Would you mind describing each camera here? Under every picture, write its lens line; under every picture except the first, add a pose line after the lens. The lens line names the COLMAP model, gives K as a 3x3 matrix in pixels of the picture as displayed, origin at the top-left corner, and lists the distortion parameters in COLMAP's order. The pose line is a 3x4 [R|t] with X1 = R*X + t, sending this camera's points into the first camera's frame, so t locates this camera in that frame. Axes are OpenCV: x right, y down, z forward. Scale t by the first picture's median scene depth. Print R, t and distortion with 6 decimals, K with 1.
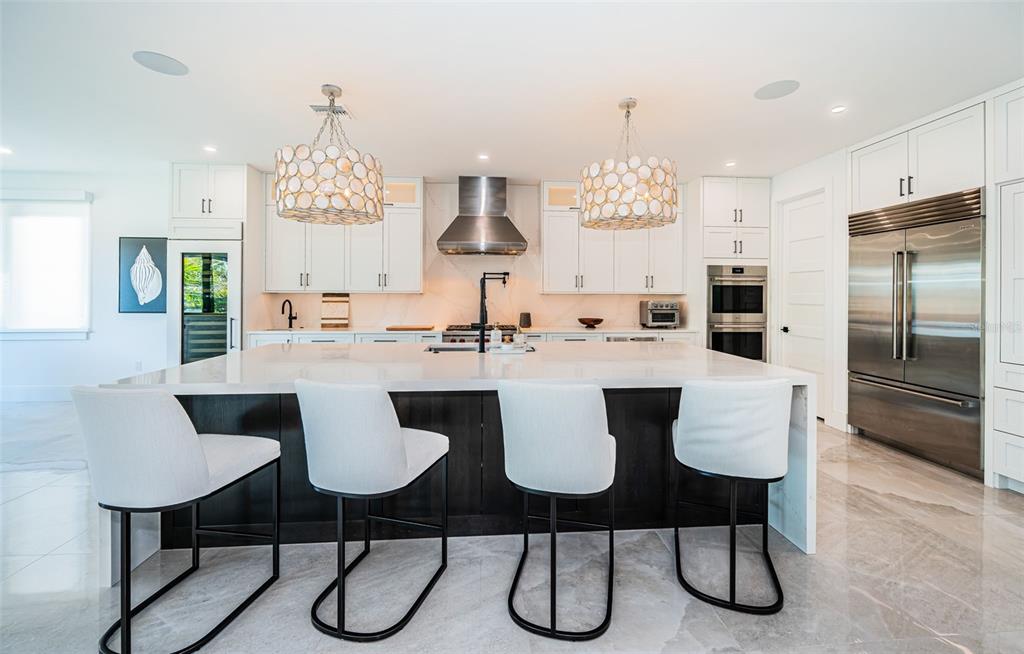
lens RADIAL K [[410.7, 0, 516.4], [0, 410.7, 293.9], [0, 0, 1]] dist [0.000336, 0.000080]
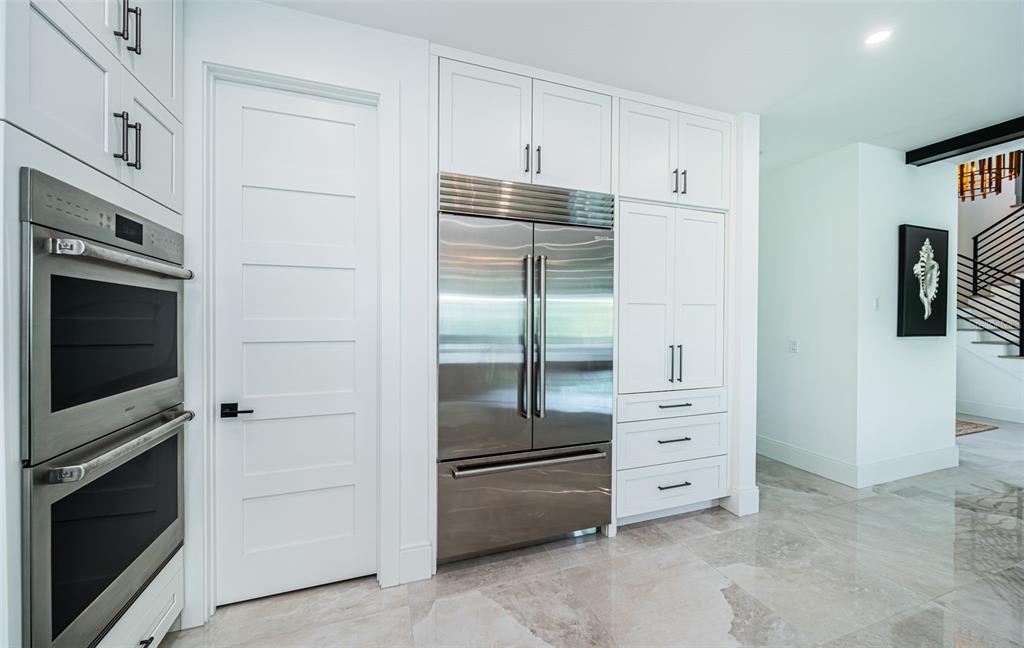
lens RADIAL K [[384.1, 0, 512.0], [0, 384.1, 324.0], [0, 0, 1]] dist [-0.000198, -0.000331]
pose [[-0.262677, -0.012455, 0.964803, 0.235046], [0.001494, 0.999910, 0.013315, 0.001083], [-0.964883, 0.004939, -0.262635, 0.826658]]
